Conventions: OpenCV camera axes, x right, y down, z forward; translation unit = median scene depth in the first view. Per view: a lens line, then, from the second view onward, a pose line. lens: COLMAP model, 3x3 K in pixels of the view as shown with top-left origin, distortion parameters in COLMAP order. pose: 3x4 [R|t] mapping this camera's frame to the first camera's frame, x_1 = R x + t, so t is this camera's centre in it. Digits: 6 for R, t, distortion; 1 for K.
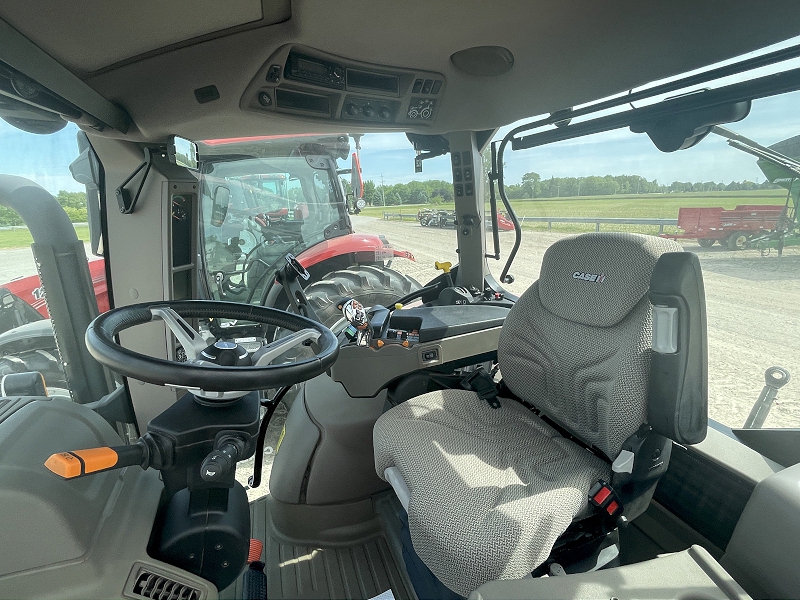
lens RADIAL K [[398.9, 0, 398.6], [0, 398.9, 299.3], [0, 0, 1]] dist [-0.000419, -0.000667]
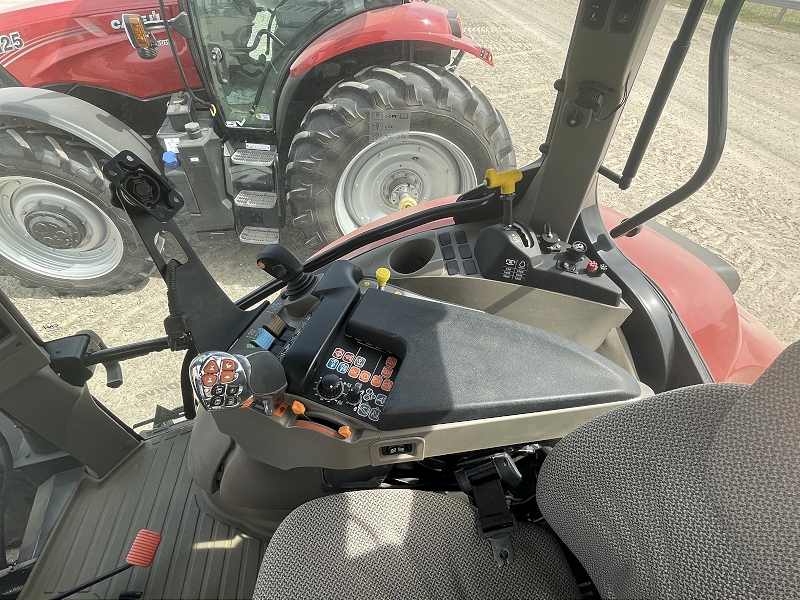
lens RADIAL K [[398.9, 0, 395.2], [0, 398.9, 298.2], [0, 0, 1]] dist [-0.000419, -0.000667]
pose [[0.973707, 0.209370, -0.089774, 0.059057], [-0.137097, 0.853299, 0.503076, -0.193216], [0.181933, -0.477541, 0.859567, 0.501817]]
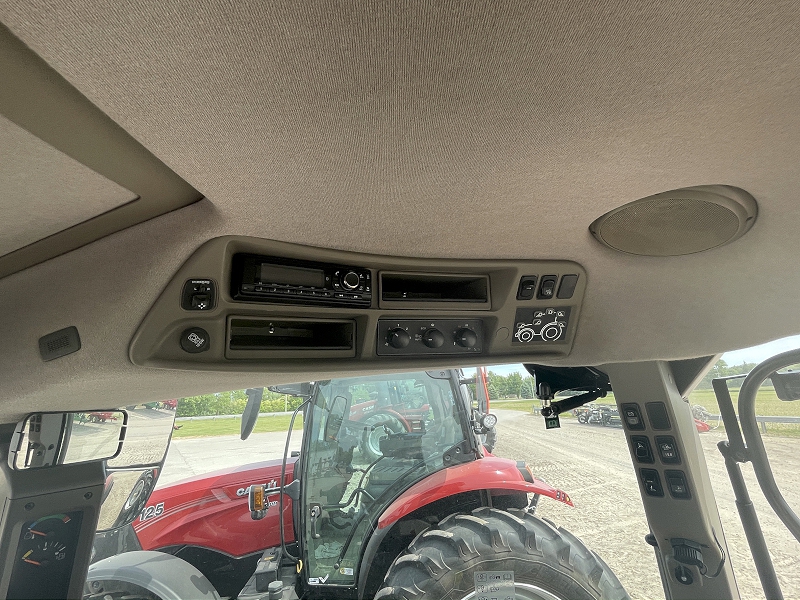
lens RADIAL K [[398.9, 0, 396.9], [0, 398.9, 296.7], [0, 0, 1]] dist [-0.000419, -0.000667]
pose [[0.937349, -0.083755, -0.338175, 0.049612], [-0.080654, 0.892137, -0.444508, -0.220834], [0.338928, 0.443934, 0.829488, 0.408600]]
